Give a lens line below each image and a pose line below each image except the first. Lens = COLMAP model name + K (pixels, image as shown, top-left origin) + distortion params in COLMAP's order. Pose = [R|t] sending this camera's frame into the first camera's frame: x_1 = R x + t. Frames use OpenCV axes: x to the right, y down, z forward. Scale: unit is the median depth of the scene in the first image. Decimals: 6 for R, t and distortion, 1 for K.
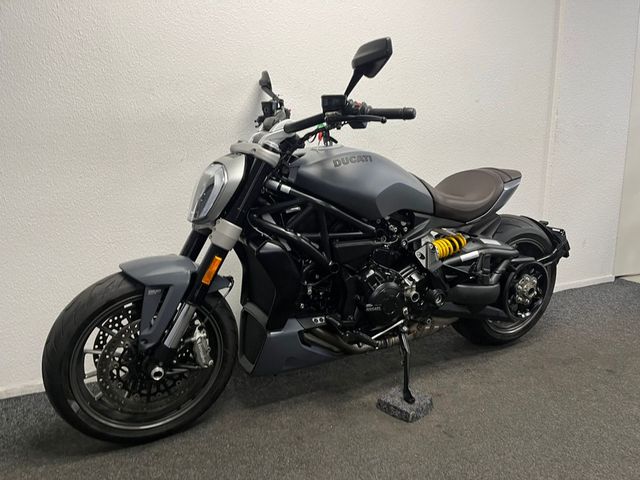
lens RADIAL K [[495.7, 0, 320.0], [0, 495.7, 240.0], [0, 0, 1]] dist [0.064736, -0.097176]
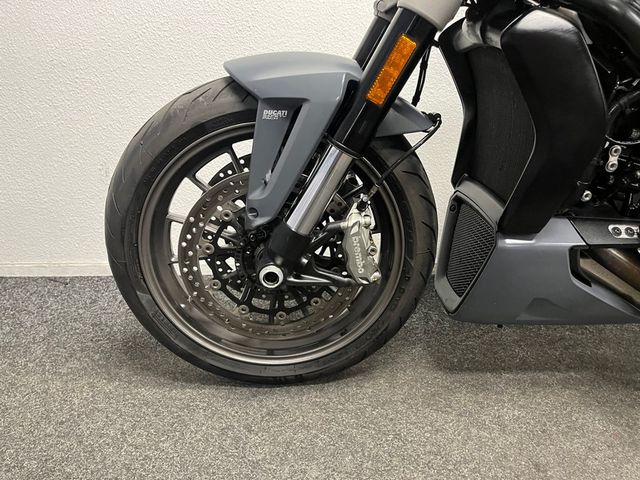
lens RADIAL K [[495.7, 0, 320.0], [0, 495.7, 240.0], [0, 0, 1]] dist [0.064736, -0.097176]
pose [[0.899332, 0.151808, -0.410068, -0.065705], [-0.089078, 0.981740, 0.168083, 0.126119], [0.428096, -0.114635, 0.896433, 0.514281]]
